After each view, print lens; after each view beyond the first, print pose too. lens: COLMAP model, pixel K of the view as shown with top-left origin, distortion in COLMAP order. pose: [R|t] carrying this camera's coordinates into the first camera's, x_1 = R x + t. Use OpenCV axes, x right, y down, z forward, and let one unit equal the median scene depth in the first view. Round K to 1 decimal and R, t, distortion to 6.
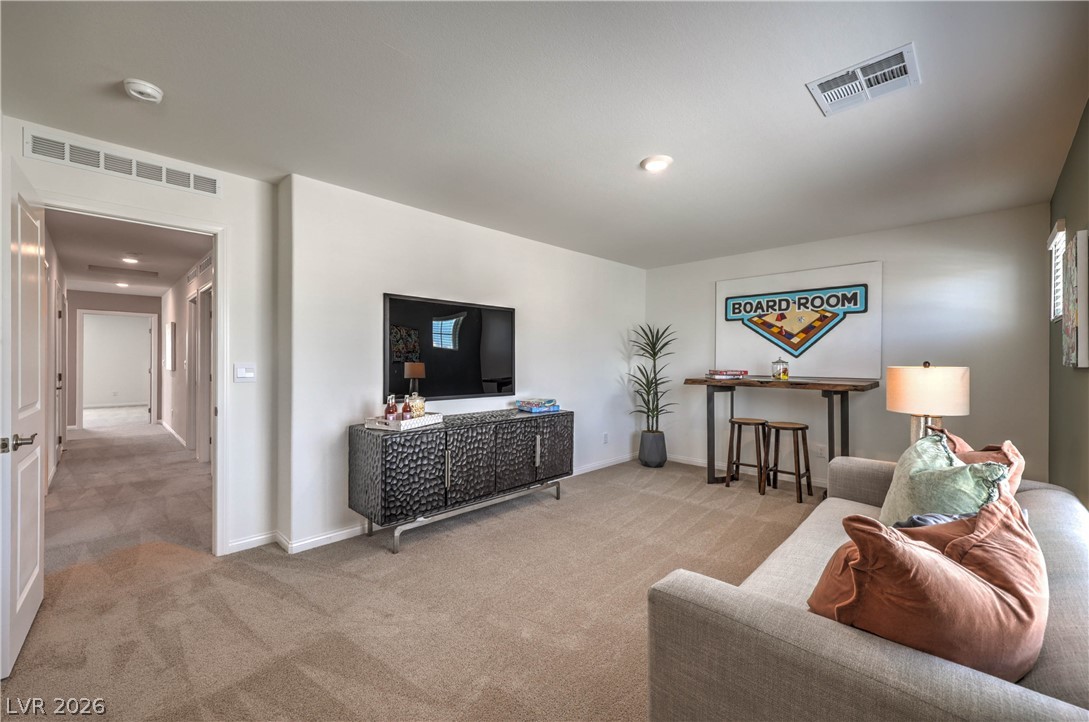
lens RADIAL K [[435.3, 0, 543.8], [0, 435.3, 357.9], [0, 0, 1]] dist [0.000371, 0.000081]
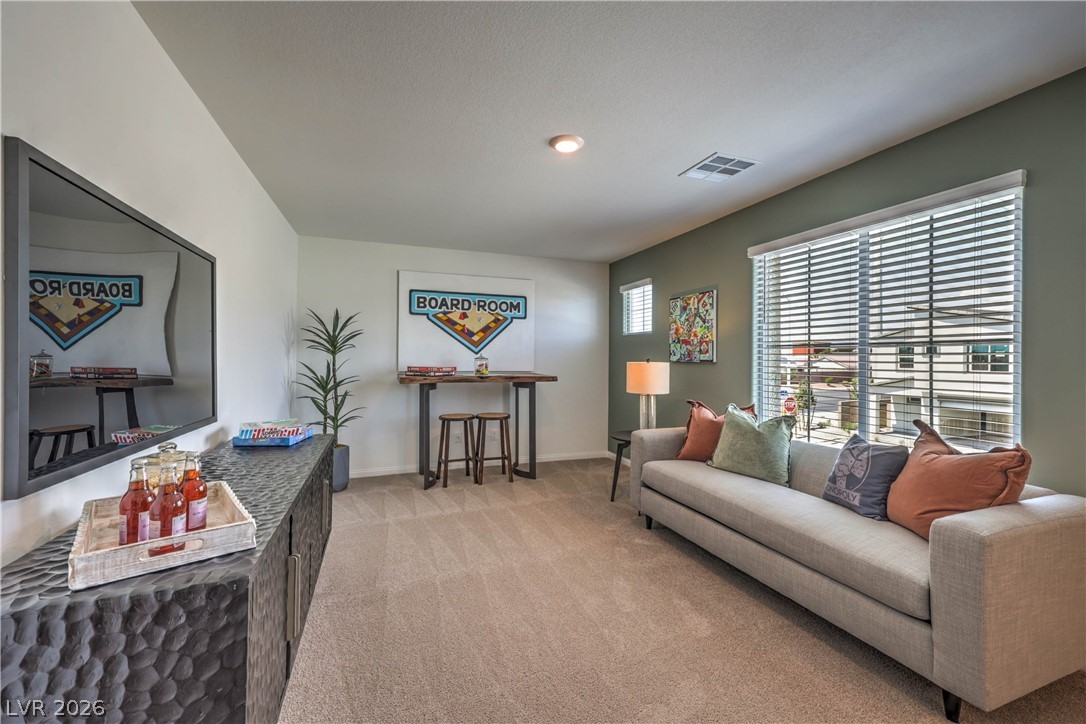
lens RADIAL K [[434.1, 0, 542.3], [0, 434.1, 358.9], [0, 0, 1]] dist [0.000371, 0.000081]
pose [[0.425492, -0.002200, 0.904960, -0.341534], [-0.012121, 0.999893, 0.008130, 0.000449], [-0.904881, -0.014428, 0.425420, 0.377675]]
